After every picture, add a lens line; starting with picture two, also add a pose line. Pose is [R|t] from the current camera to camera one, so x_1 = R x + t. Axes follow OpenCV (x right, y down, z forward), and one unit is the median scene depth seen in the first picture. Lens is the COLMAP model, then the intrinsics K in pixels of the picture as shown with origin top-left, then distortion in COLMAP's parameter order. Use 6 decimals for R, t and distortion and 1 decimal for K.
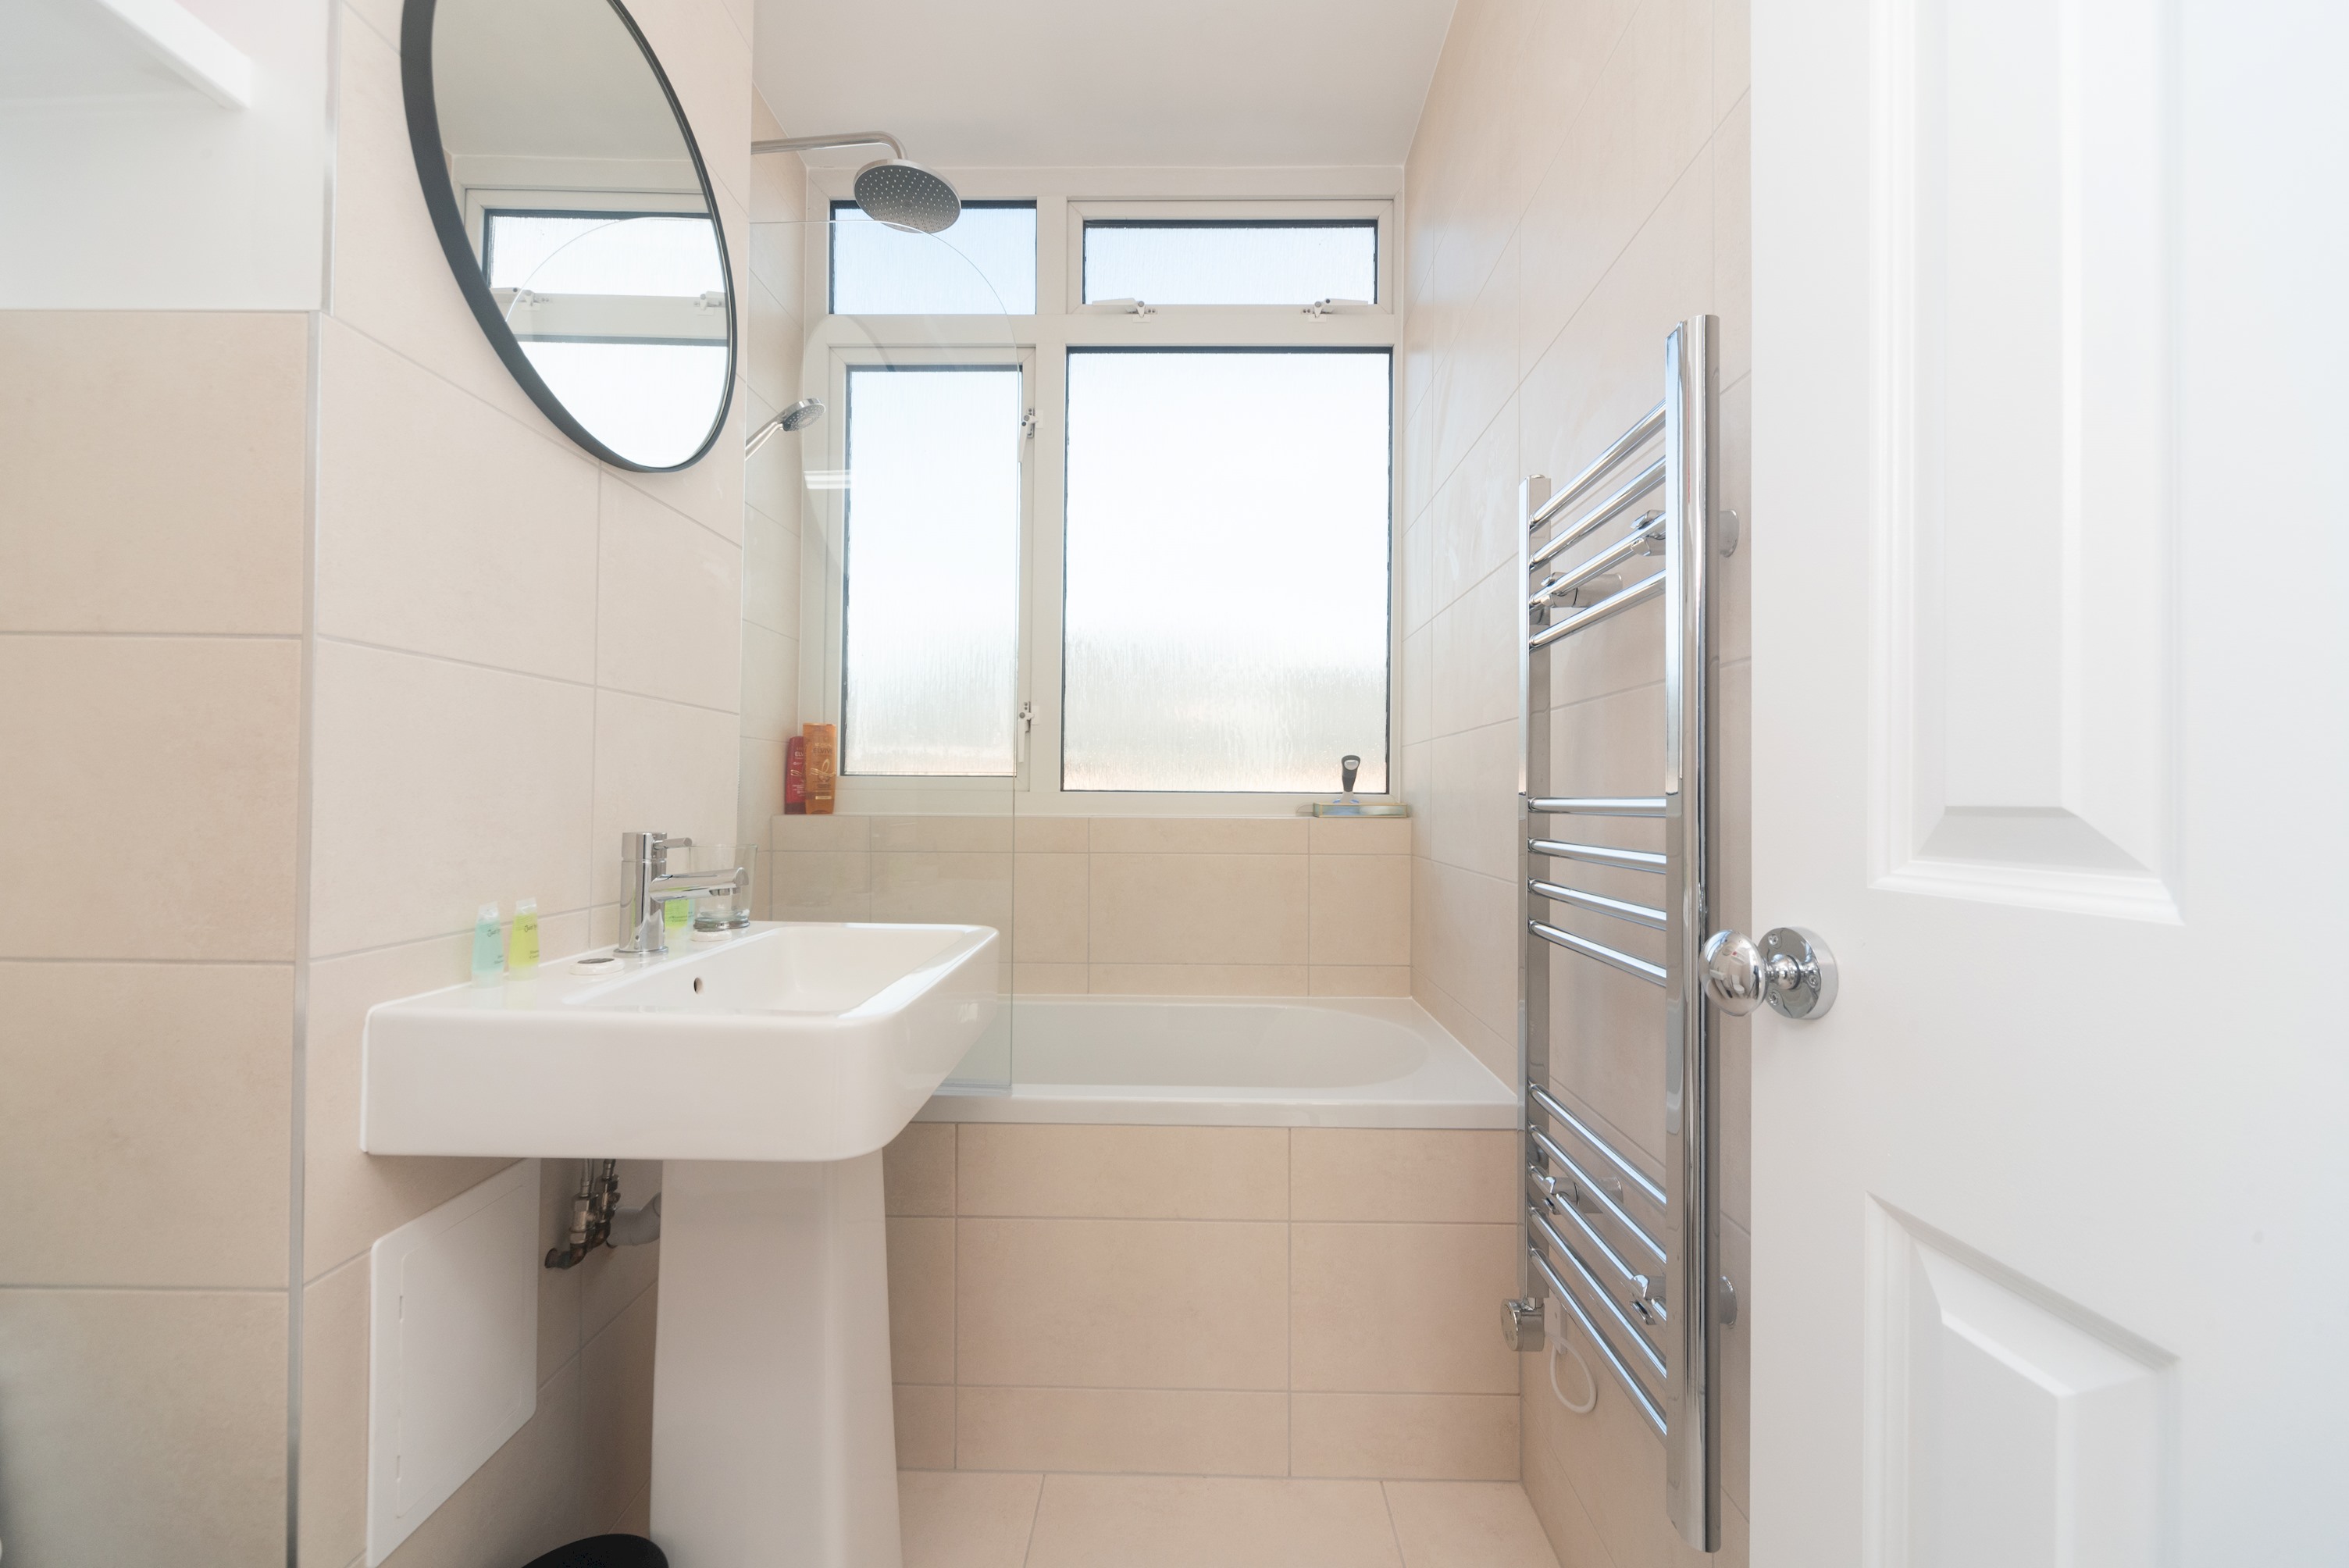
lens RADIAL K [[876.4, 0, 1180.8], [0, 876.4, 786.4], [0, 0, 1]] dist [-0.005186, 0.000989]
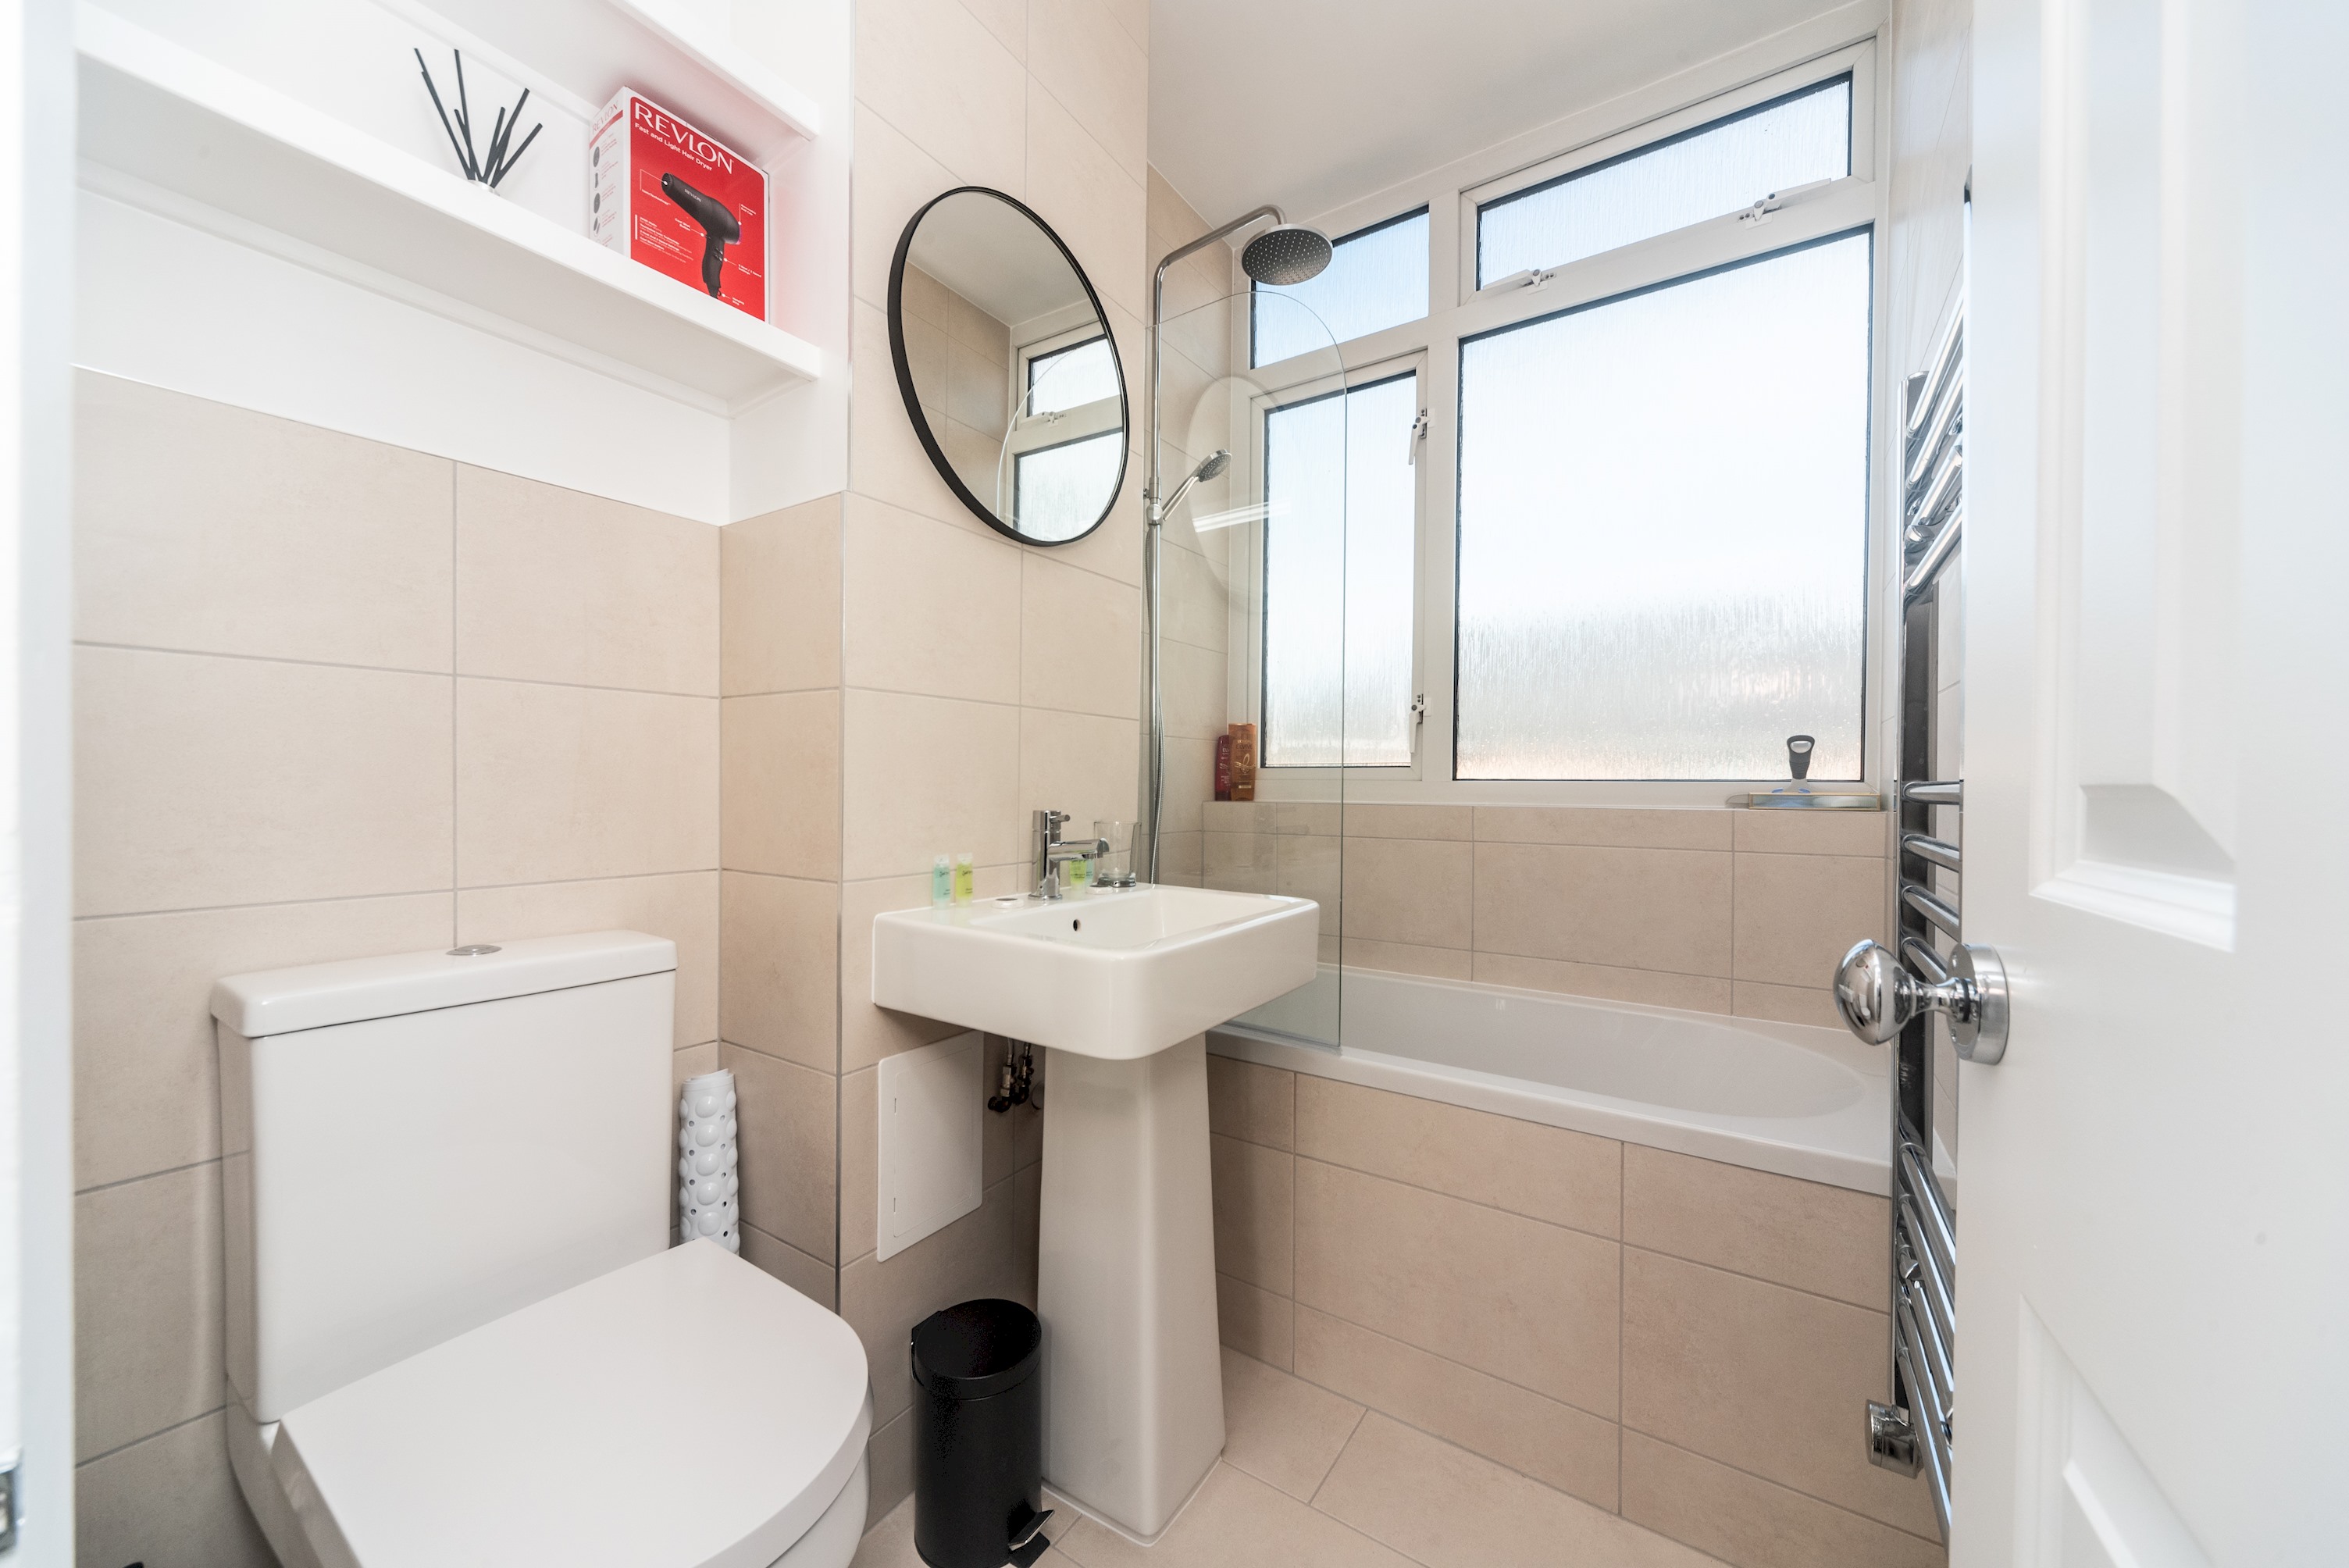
lens RADIAL K [[853.7, 0, 1177.4], [0, 853.7, 785.5], [0, 0, 1]] dist [-0.002329, 0.000068]
pose [[0.836678, -0.001704, -0.547693, 0.221211], [0.006681, 0.999953, 0.007095, 0.003857], [0.547655, -0.009595, 0.836650, -0.007189]]
